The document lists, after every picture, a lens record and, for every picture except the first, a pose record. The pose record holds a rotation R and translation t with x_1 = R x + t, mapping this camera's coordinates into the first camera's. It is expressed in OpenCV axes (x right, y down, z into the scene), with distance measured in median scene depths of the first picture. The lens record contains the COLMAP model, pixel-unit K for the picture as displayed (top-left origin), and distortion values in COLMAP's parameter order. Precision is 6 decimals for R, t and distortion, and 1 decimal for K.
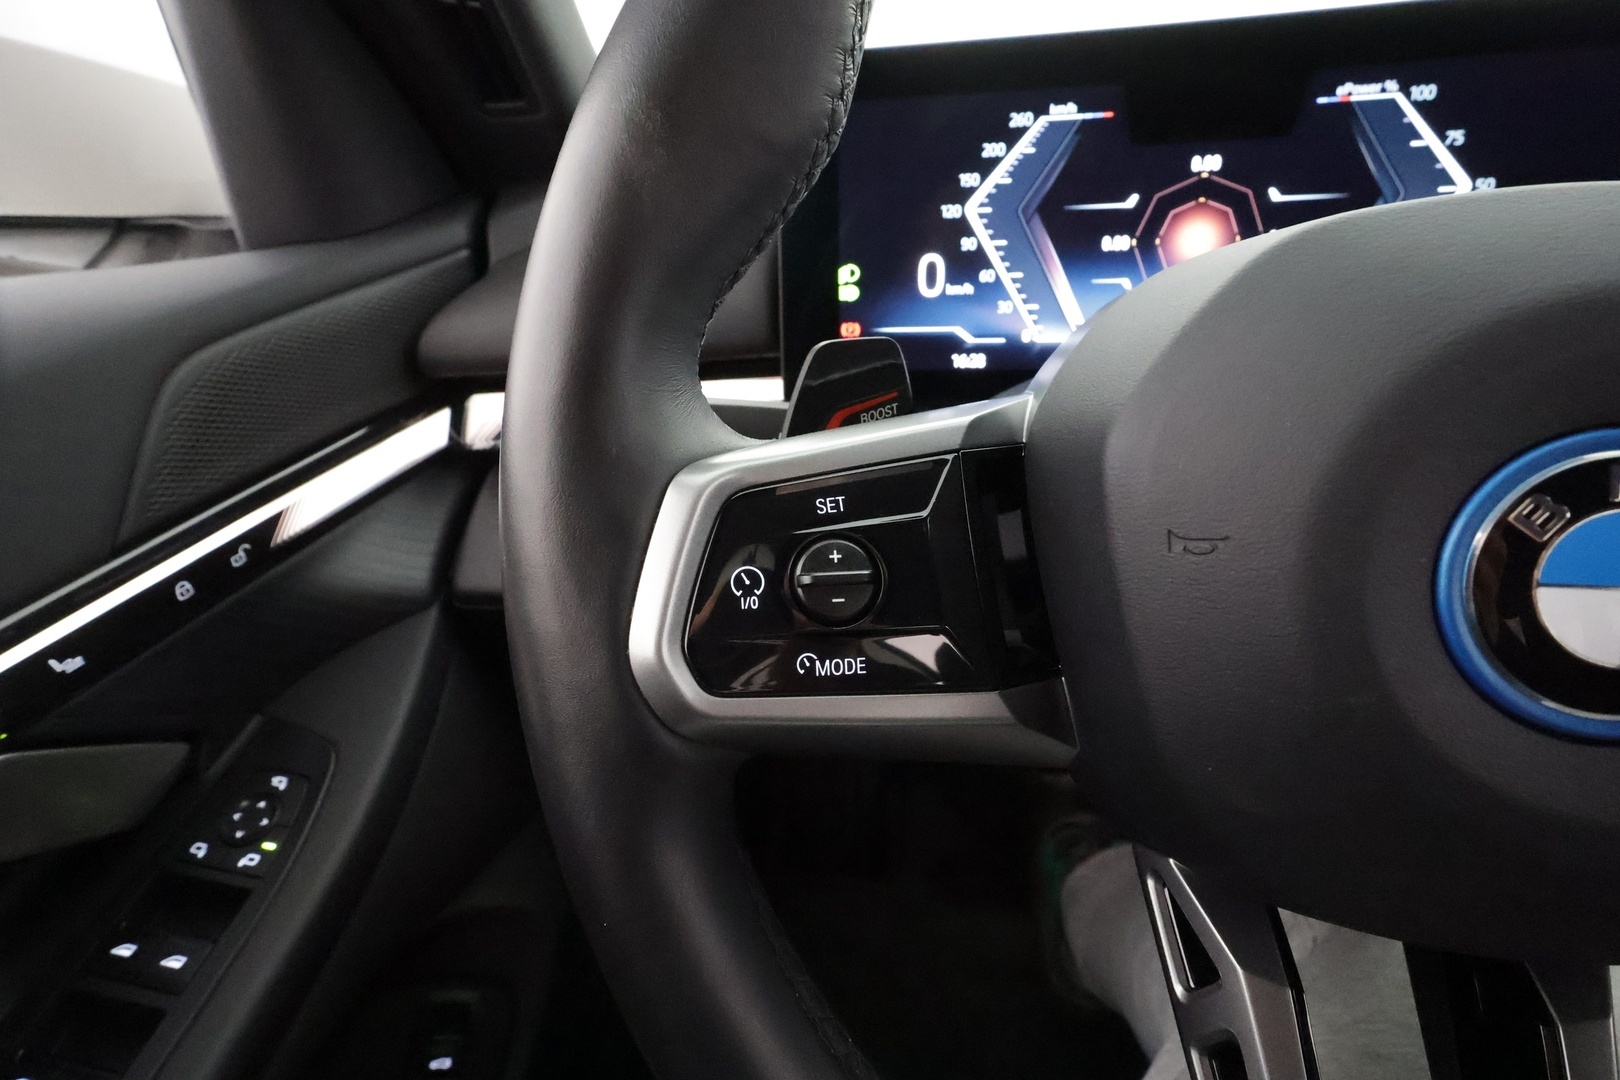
lens RADIAL K [[760.4, 0, 813.1], [0, 760.4, 539.4], [0, 0, 1]] dist [0.003754, 0.000312]
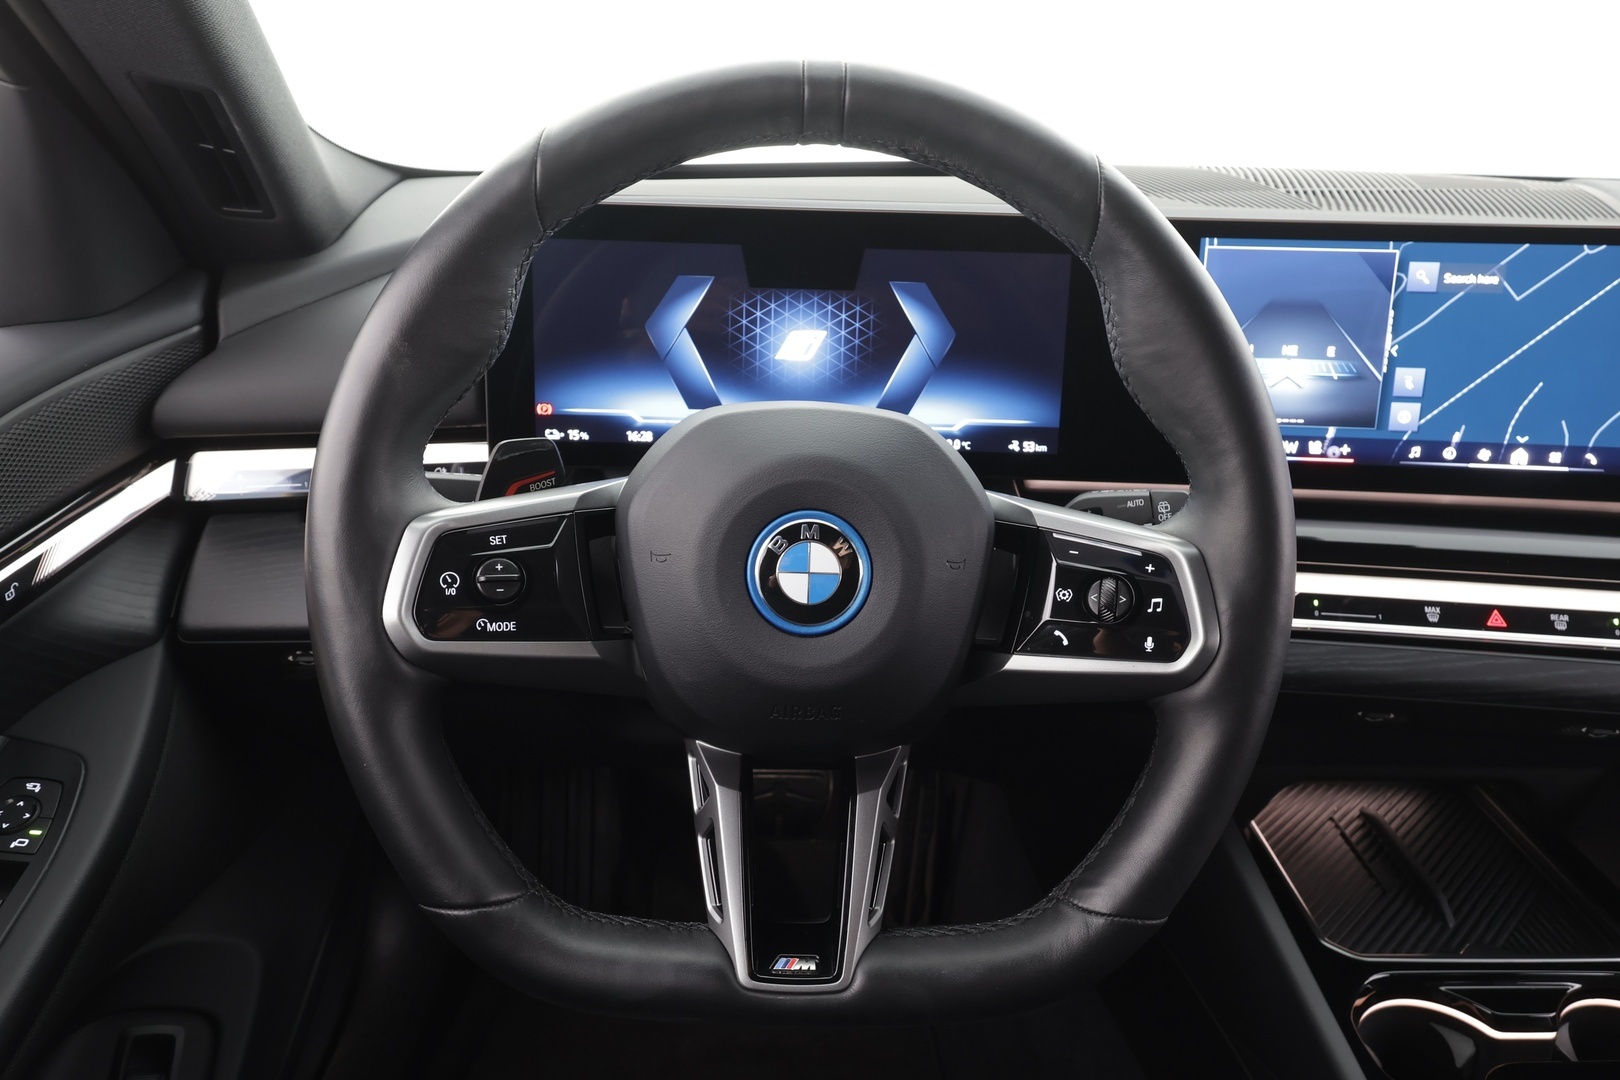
lens RADIAL K [[1110.7, 0, 797.6], [0, 1110.7, 533.5], [0, 0, 1]] dist [-0.001414, 0.003205]
pose [[0.980057, 0.003083, 0.198693, 0.113425], [0.013441, 0.996562, -0.081757, 0.095651], [-0.198262, 0.082797, 0.976646, -0.999640]]
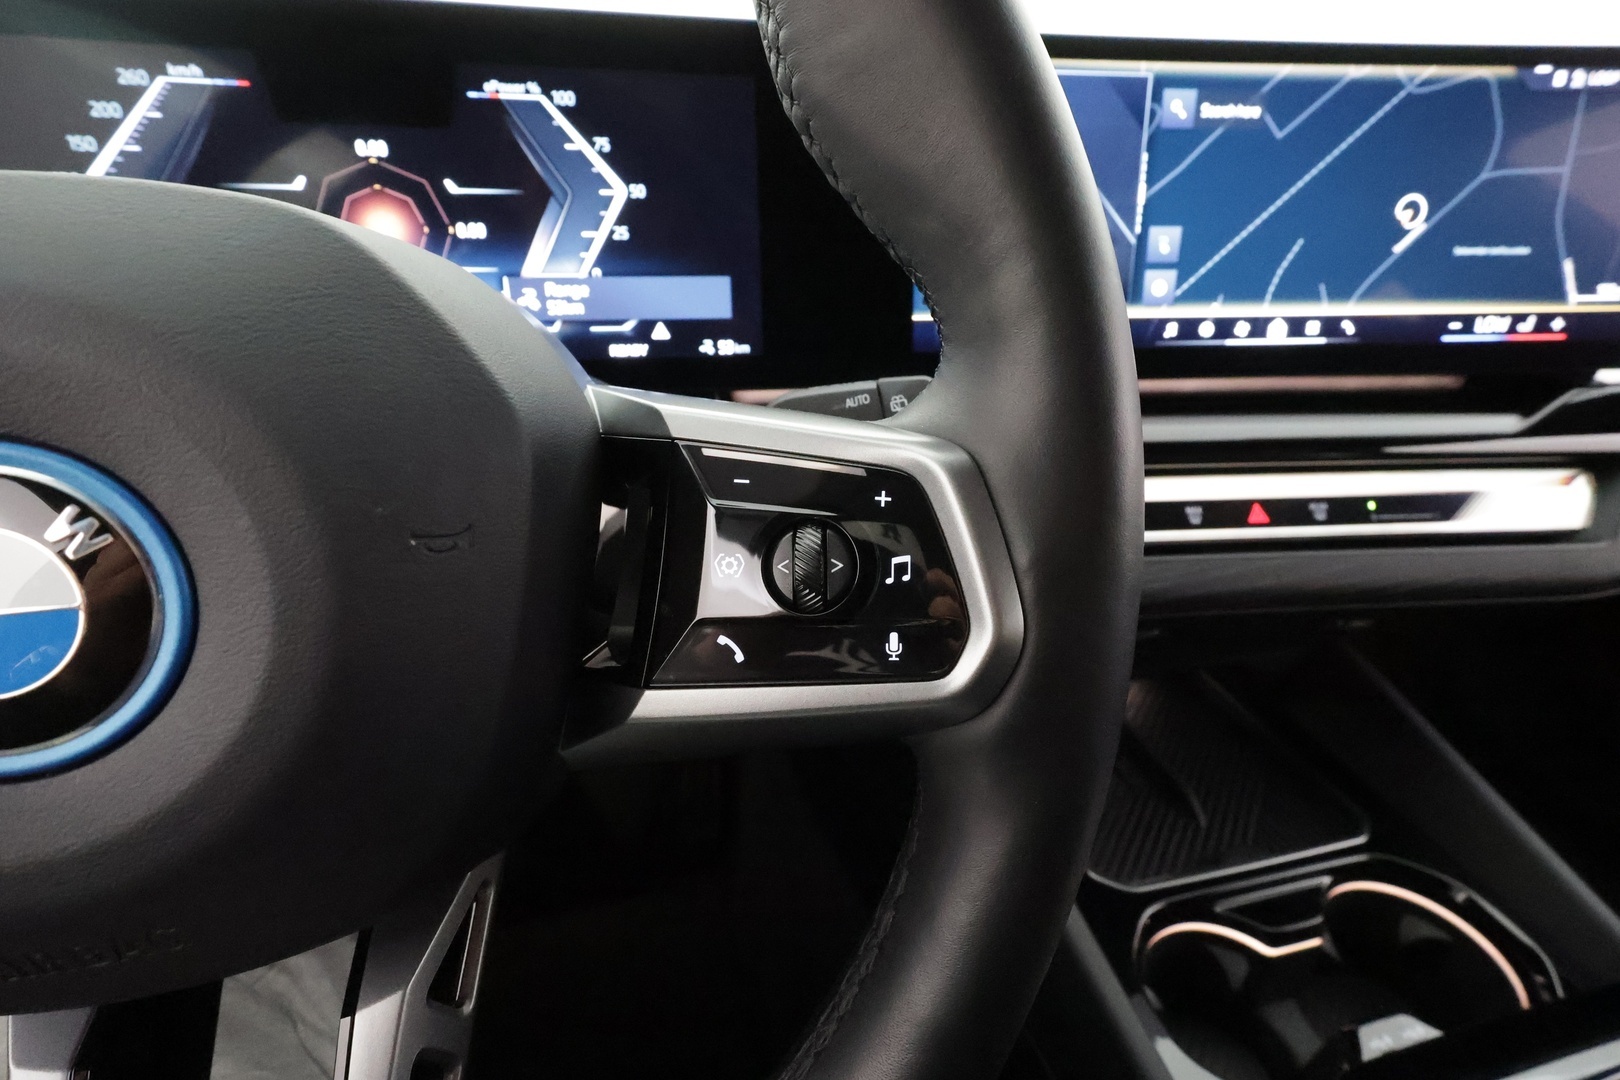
lens RADIAL K [[760.4, 0, 813.1], [0, 760.4, 539.4], [0, 0, 1]] dist [0.003754, 0.000312]
pose [[0.913789, -0.108741, 0.391364, 0.627910], [0.110198, 0.993732, 0.018810, 0.036638], [-0.390956, 0.025939, 0.920044, -0.083061]]
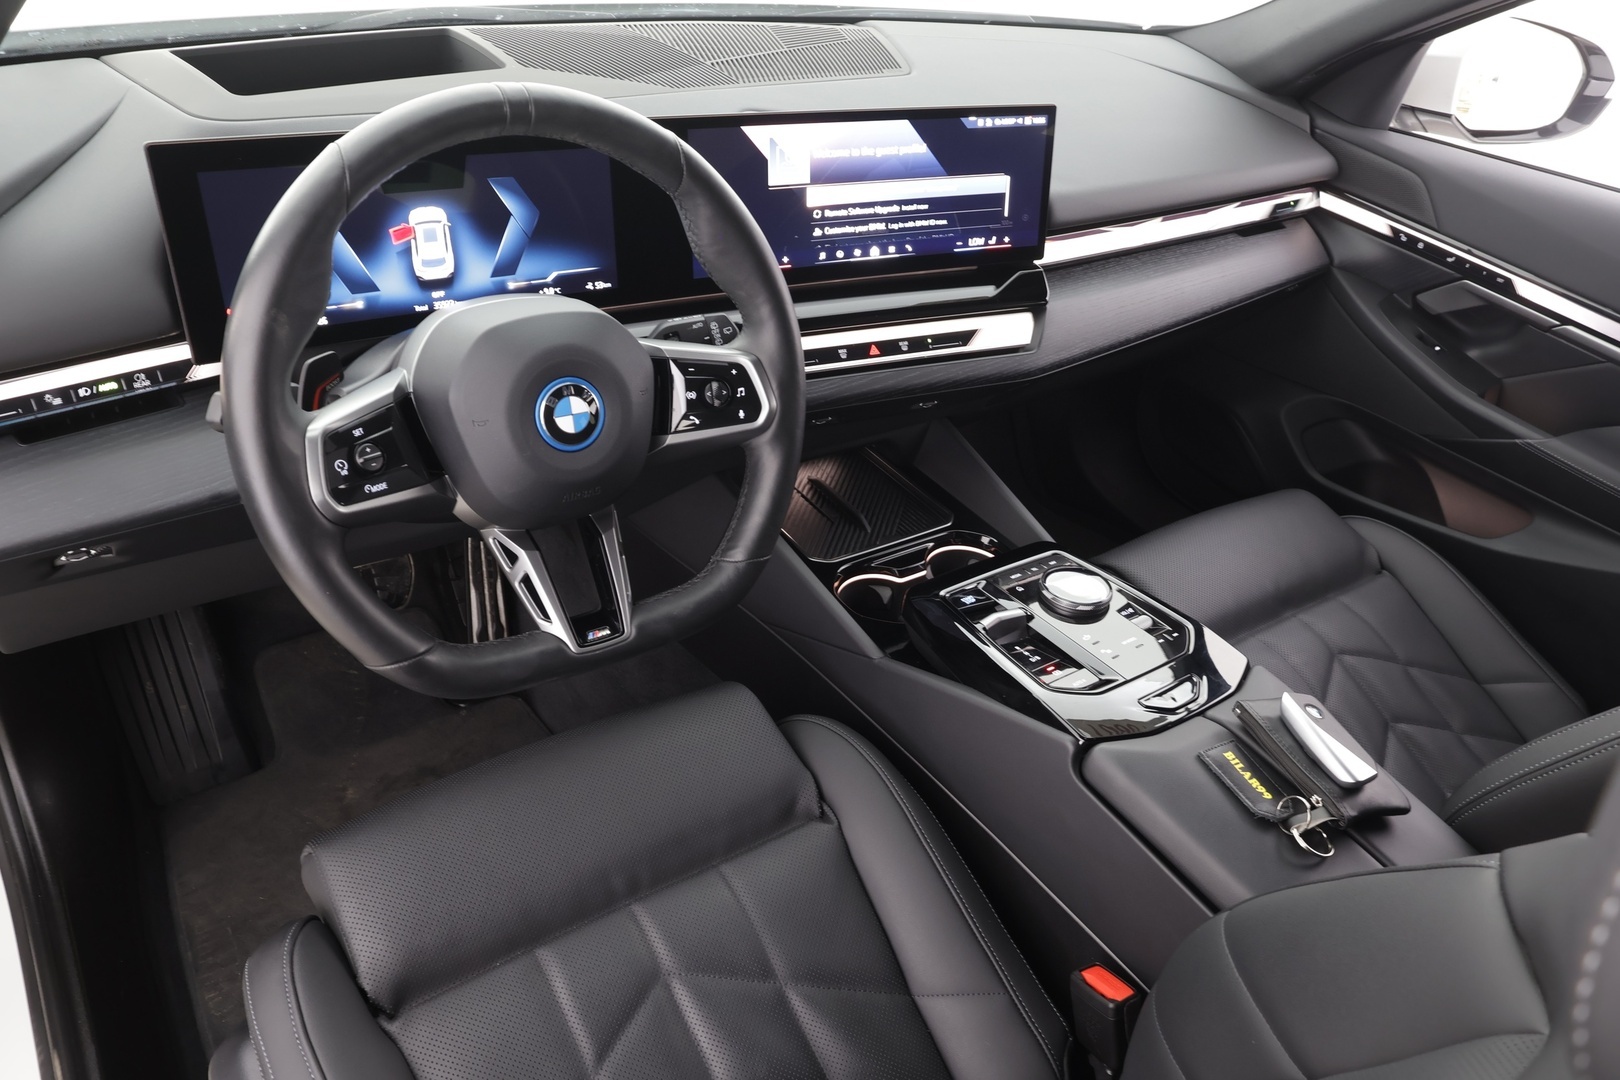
lens RADIAL K [[1205.8, 0, 853.2], [0, 1205.8, 575.4], [0, 0, 1]] dist [-0.008271, -0.005737]
pose [[0.680741, -0.298278, 0.669045, -1.043350], [0.175583, 0.953159, 0.246291, -0.177262], [-0.711170, -0.050187, 0.701227, -1.915059]]
